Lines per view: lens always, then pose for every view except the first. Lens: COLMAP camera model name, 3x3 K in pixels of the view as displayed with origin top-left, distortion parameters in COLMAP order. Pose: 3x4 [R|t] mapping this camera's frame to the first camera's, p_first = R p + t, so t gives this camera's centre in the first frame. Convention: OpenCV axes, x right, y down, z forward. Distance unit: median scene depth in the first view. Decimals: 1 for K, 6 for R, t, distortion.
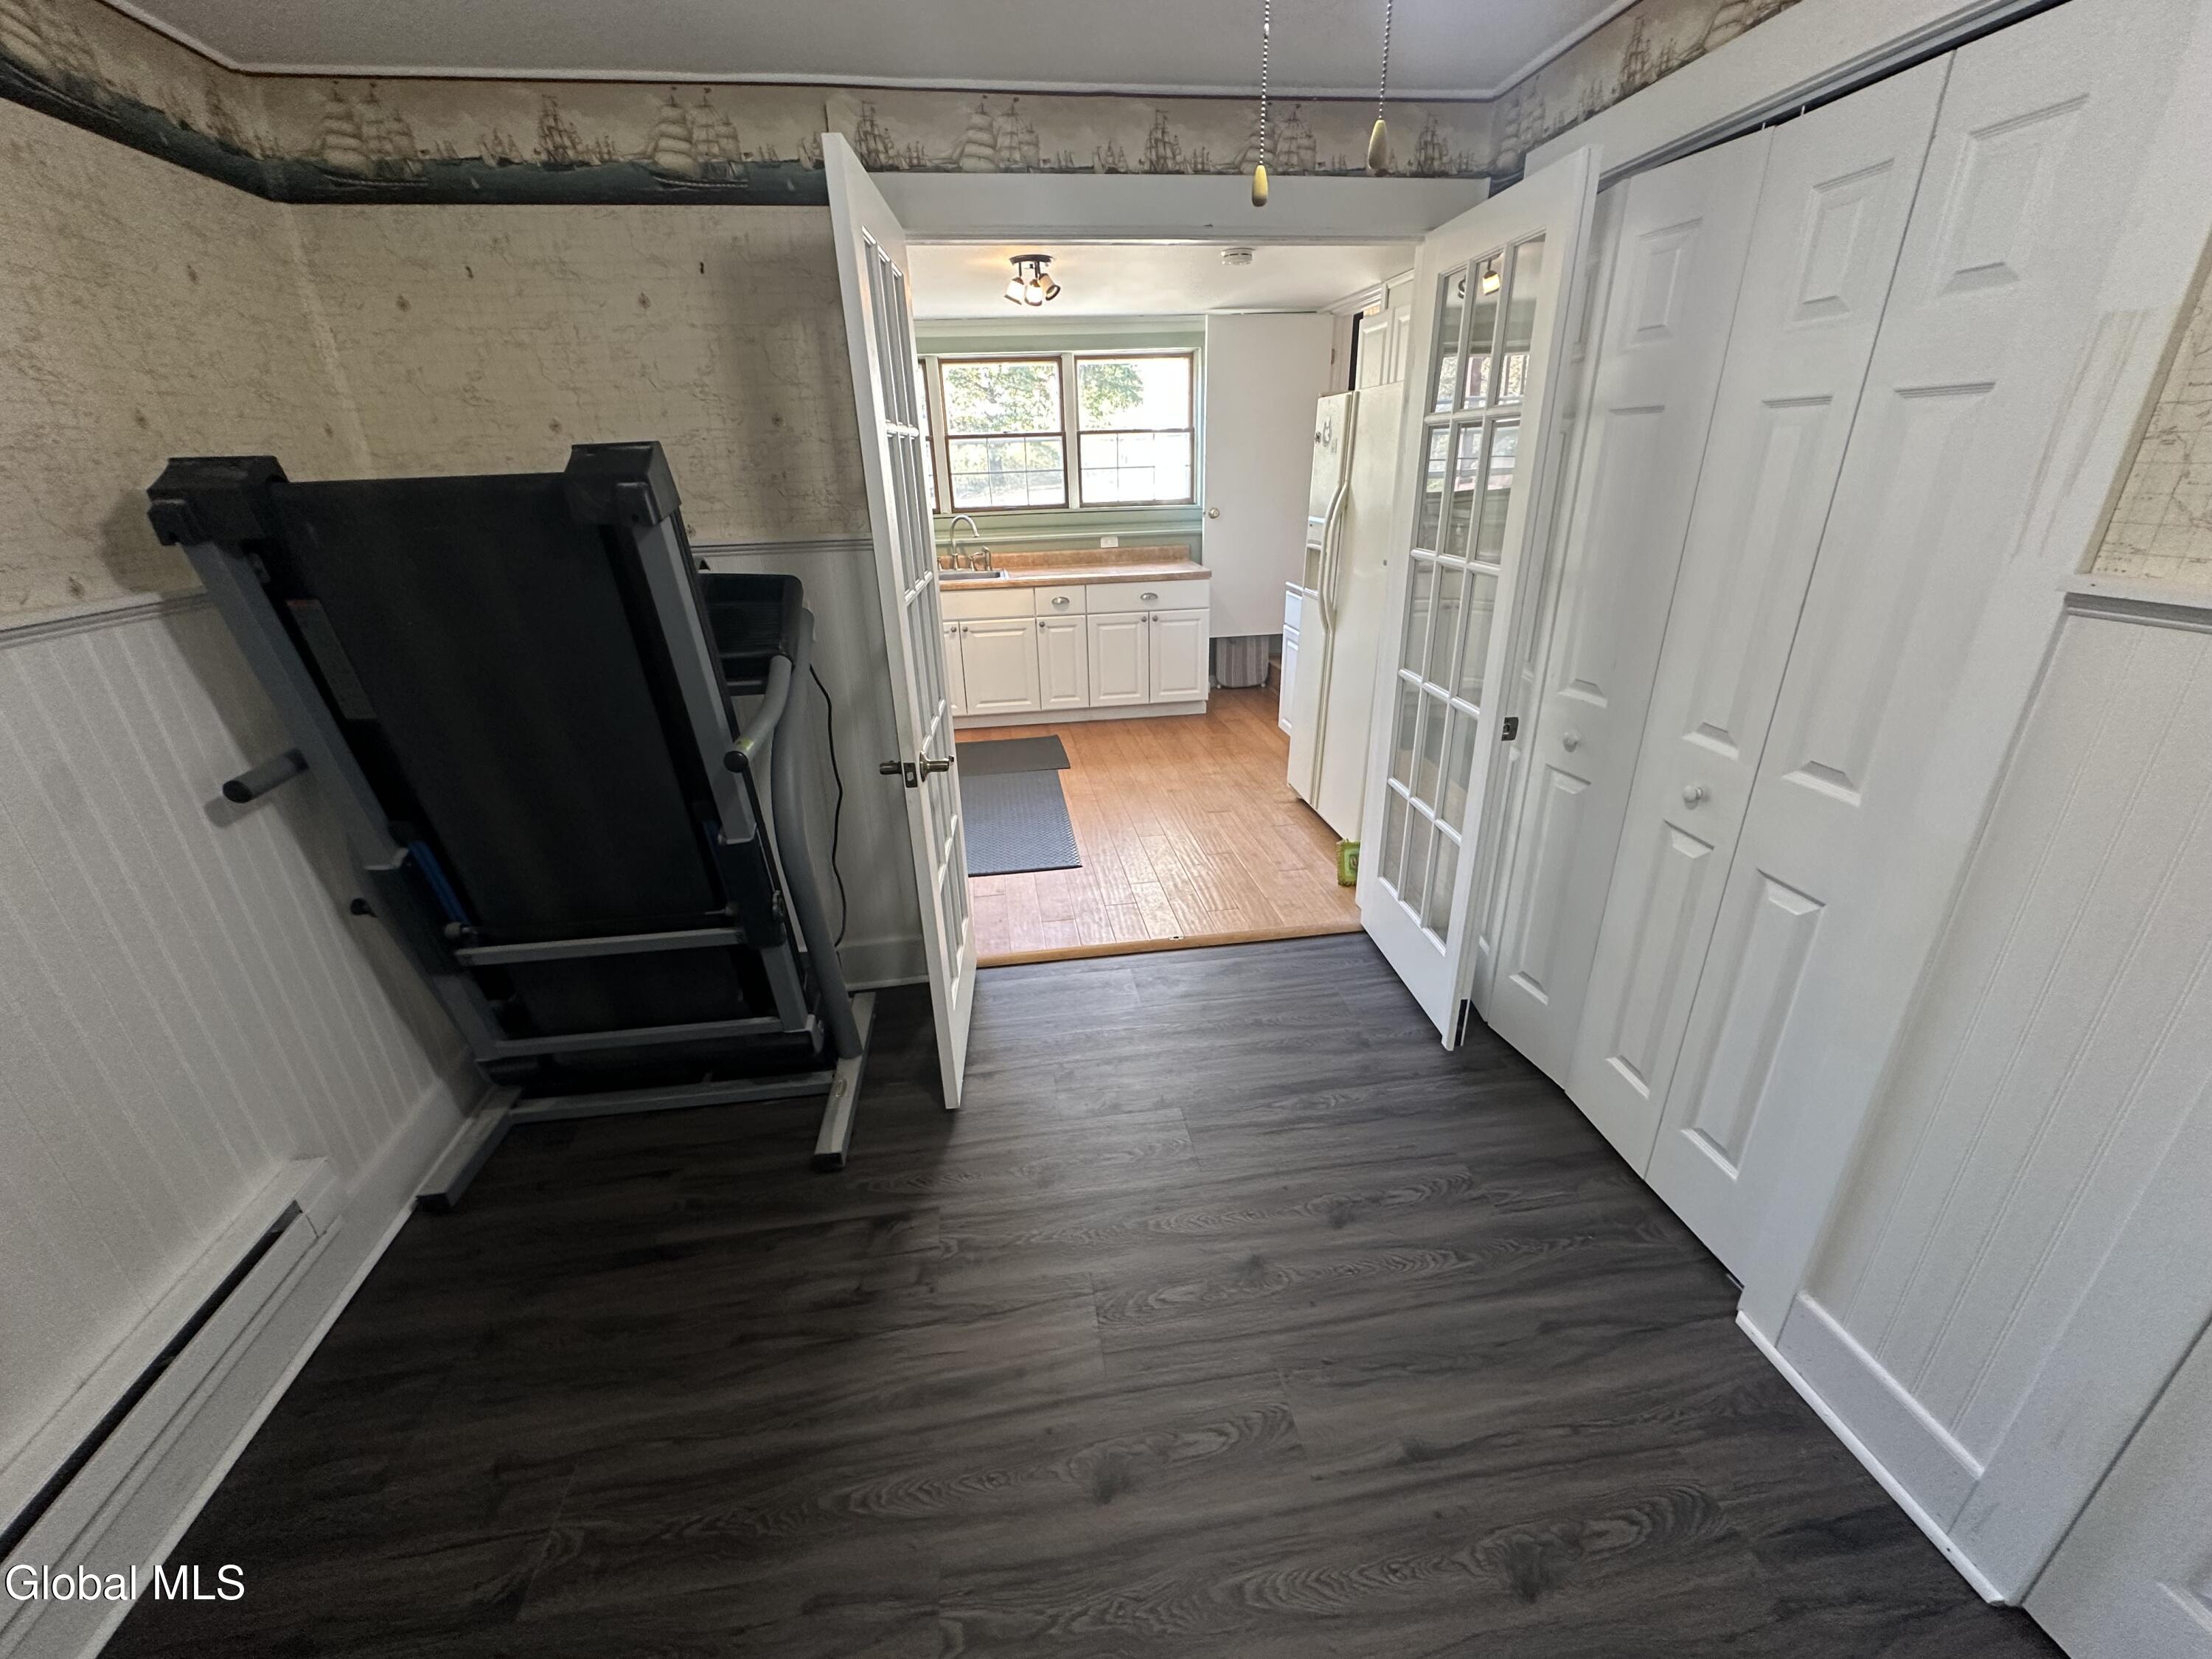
lens RADIAL K [[880.6, 0, 1102.4], [0, 880.6, 832.4], [0, 0, 1]] dist [-0.000373, 0.000466]
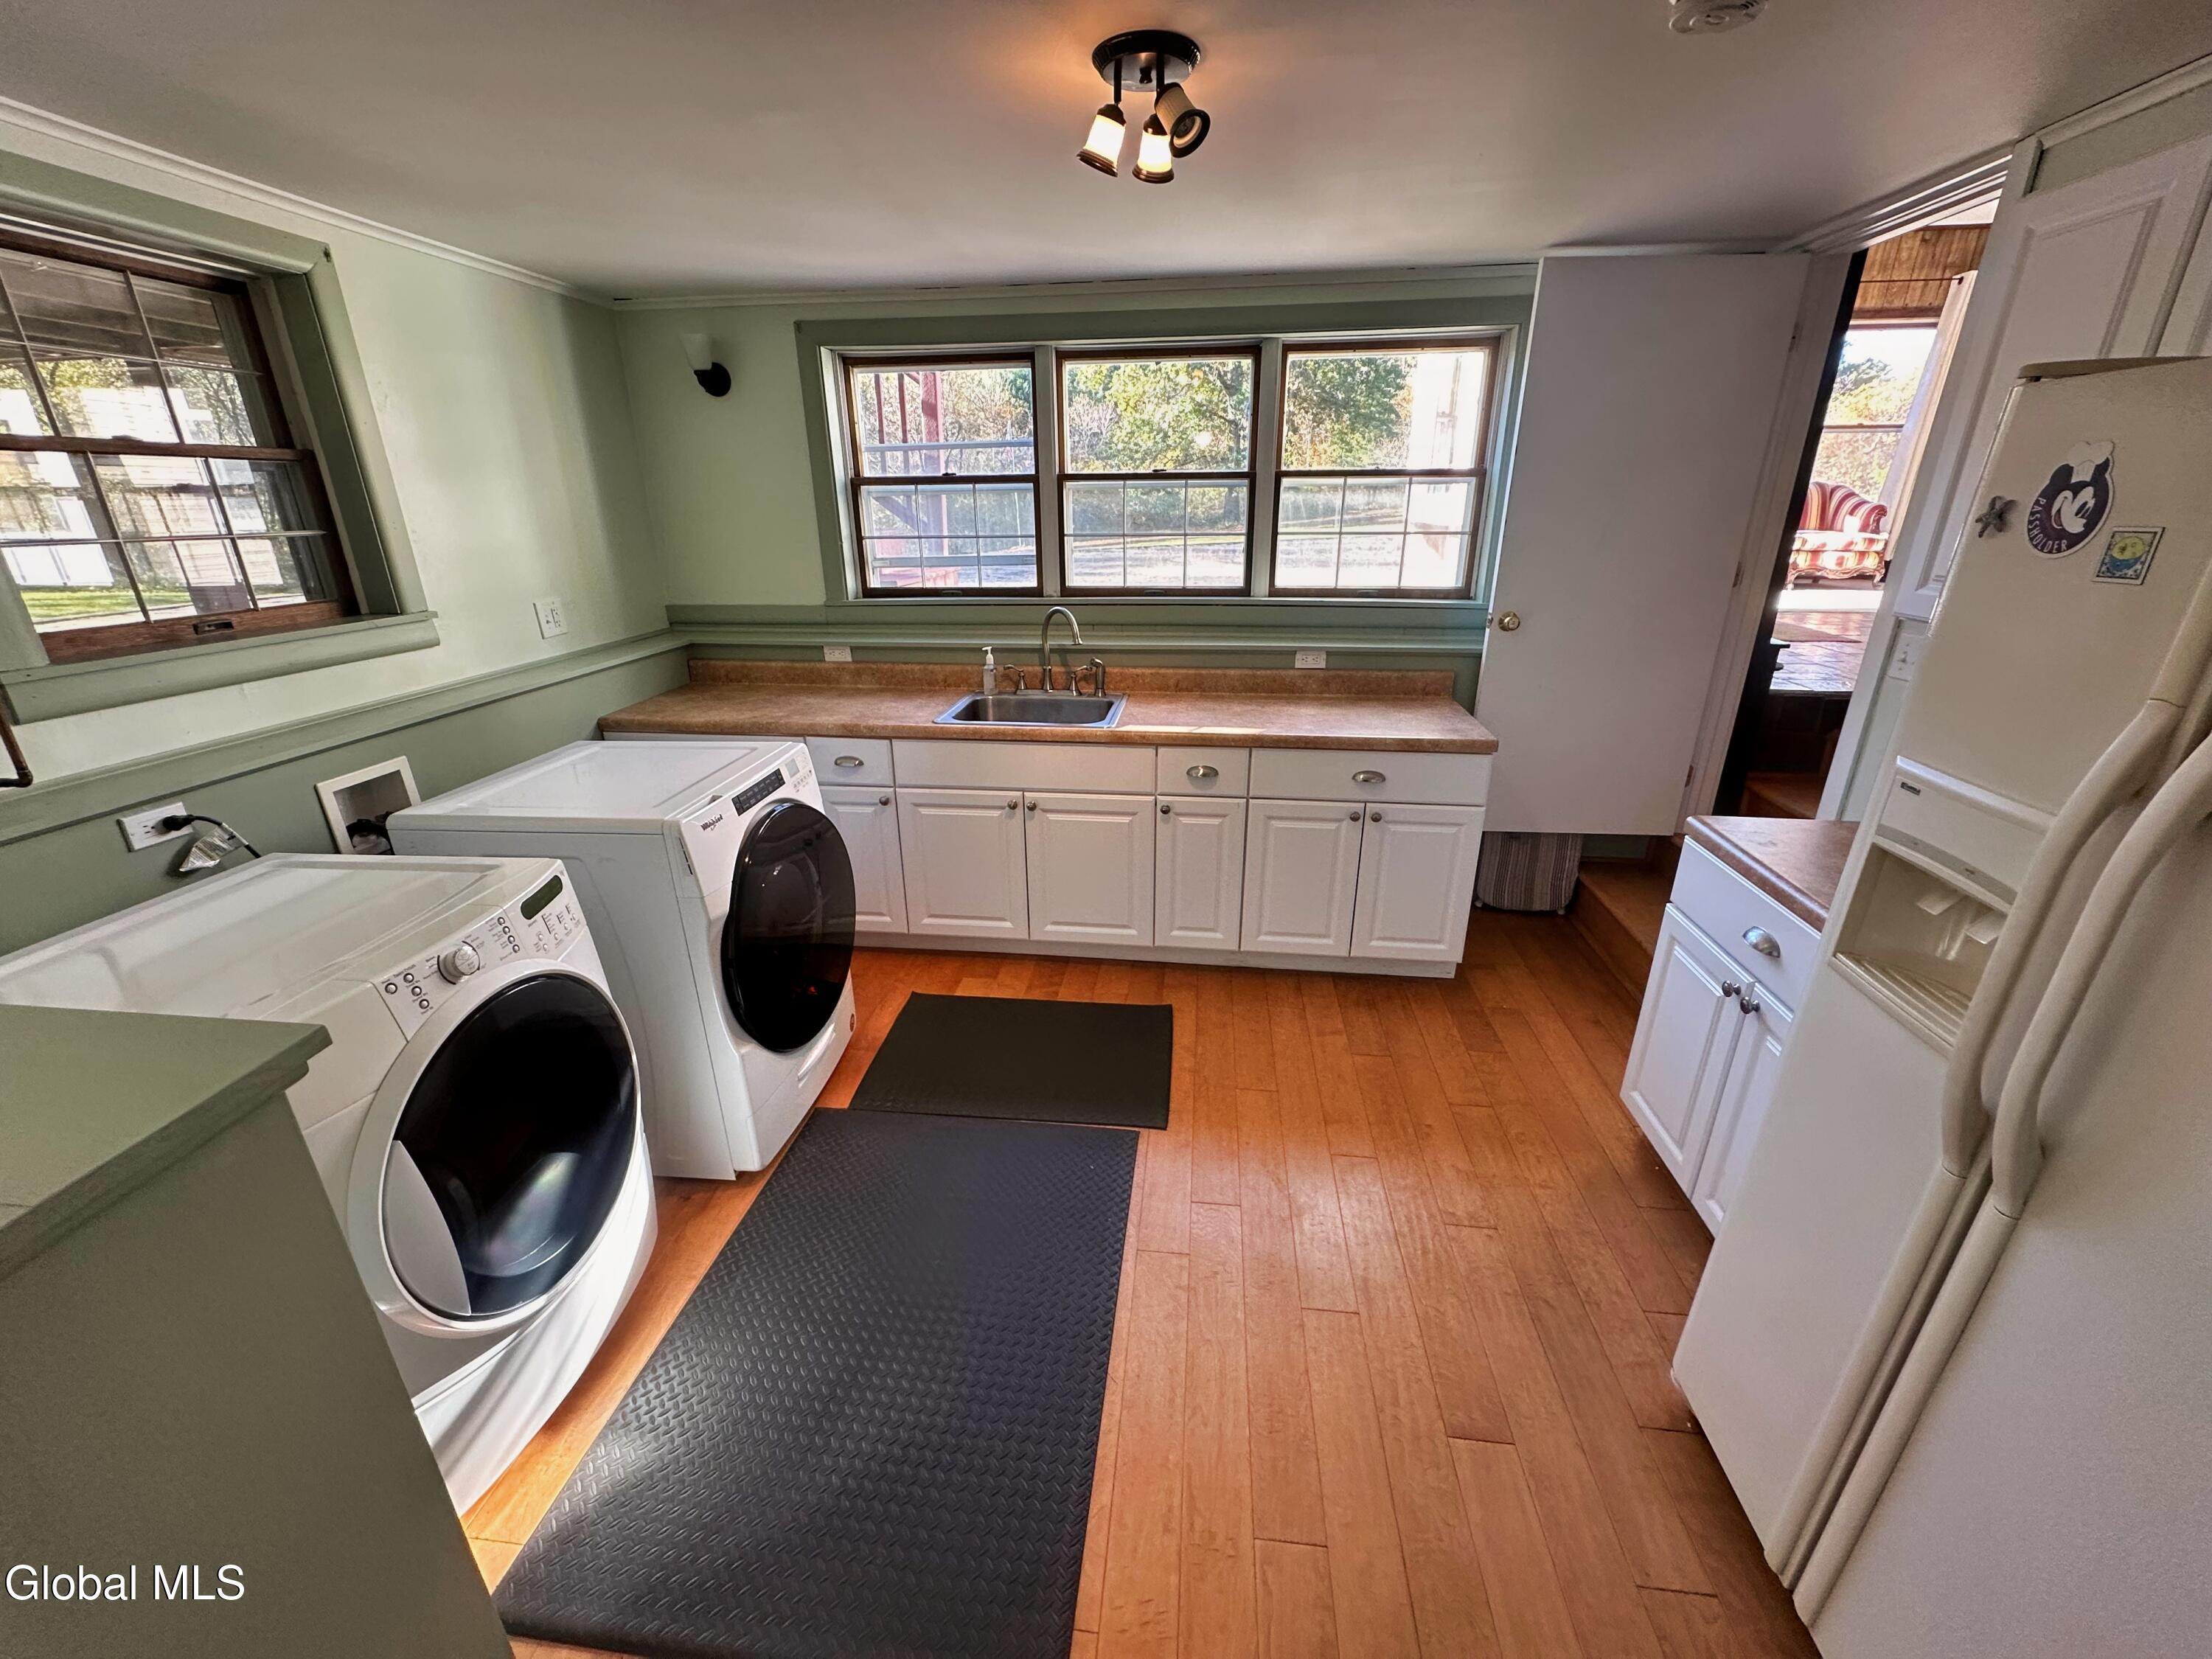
lens RADIAL K [[880.6, 0, 1109.5], [0, 880.6, 828.5], [0, 0, 1]] dist [-0.000373, 0.000466]
pose [[0.968758, 0.109330, -0.222611, 0.021417], [-0.117159, 0.992864, -0.022231, -0.193854], [0.218592, 0.047617, 0.974654, 0.416842]]
